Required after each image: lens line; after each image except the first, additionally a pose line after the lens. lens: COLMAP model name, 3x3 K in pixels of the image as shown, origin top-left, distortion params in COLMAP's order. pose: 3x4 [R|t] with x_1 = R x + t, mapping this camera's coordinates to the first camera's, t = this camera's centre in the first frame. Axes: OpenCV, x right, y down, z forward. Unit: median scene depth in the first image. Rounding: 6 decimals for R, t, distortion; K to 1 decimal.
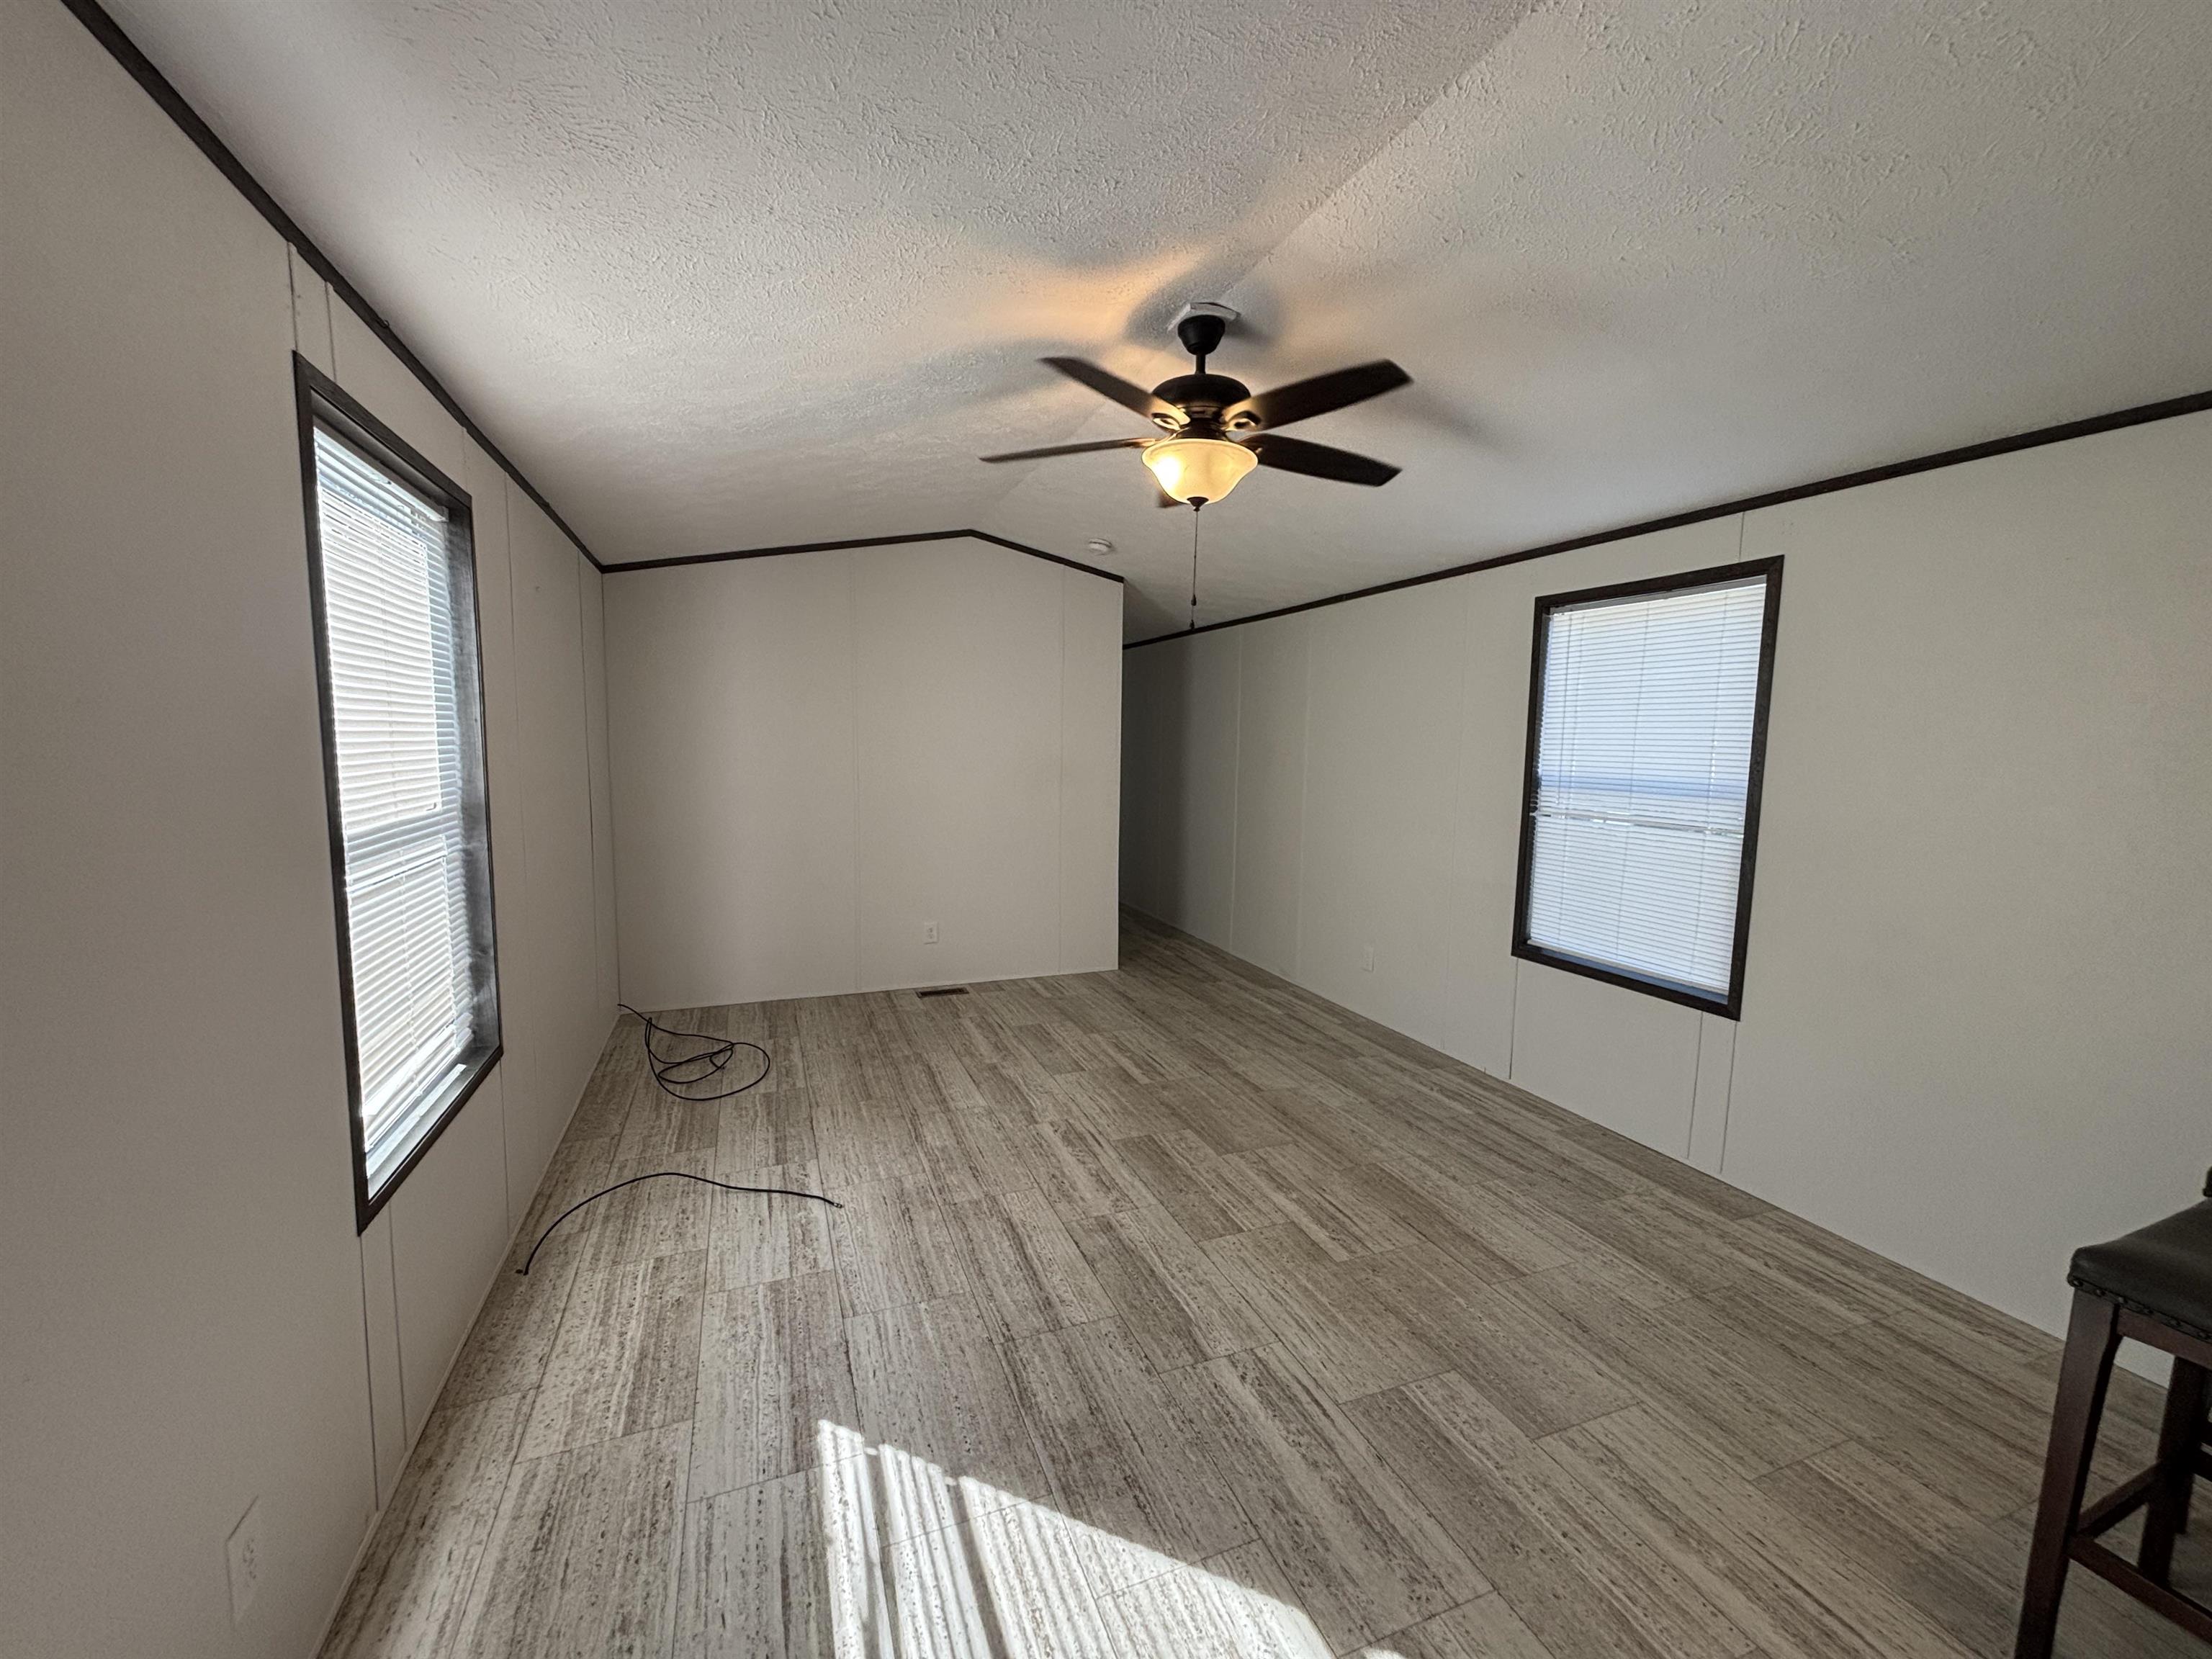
lens RADIAL K [[891.0, 0, 1093.8], [0, 891.0, 836.6], [0, 0, 1]] dist [-0.006004, 0.006368]
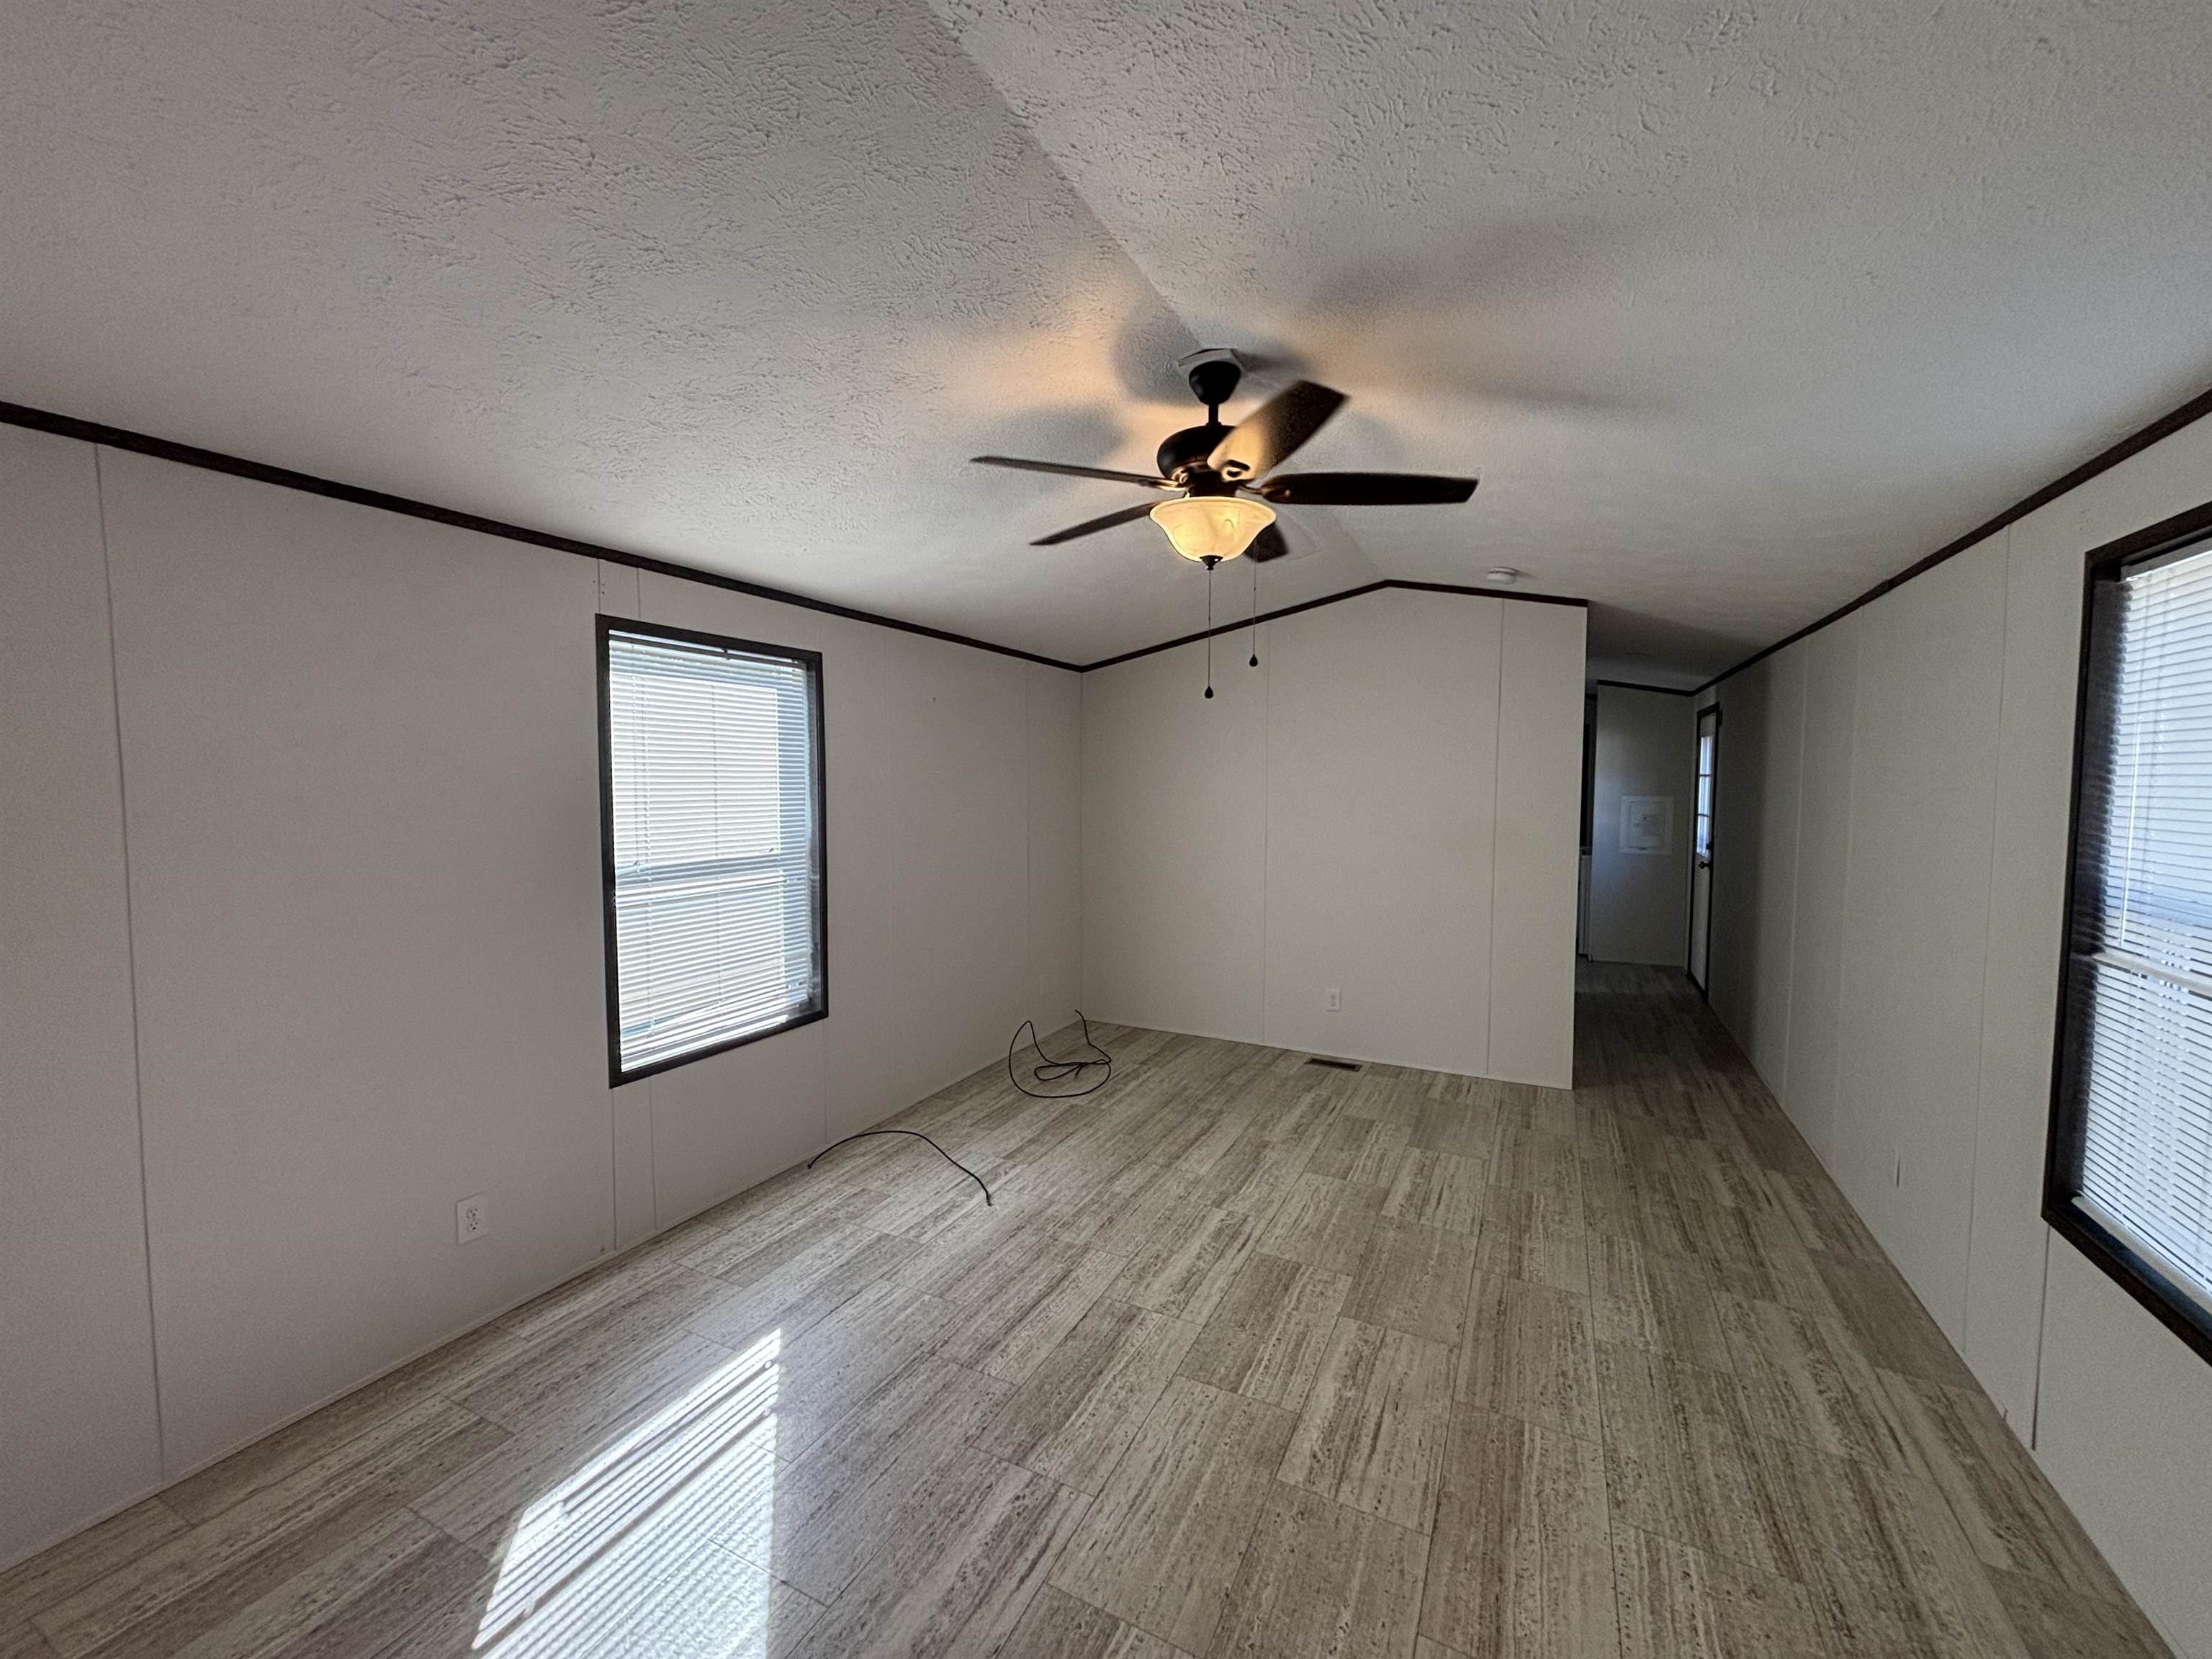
lens RADIAL K [[891.0, 0, 1096.8], [0, 891.0, 835.3], [0, 0, 1]] dist [-0.006004, 0.006368]
pose [[0.671391, 0.038413, -0.740107, 0.675327], [-0.077159, 0.996852, -0.018257, -0.061735], [0.737075, 0.069364, 0.672241, 0.285753]]
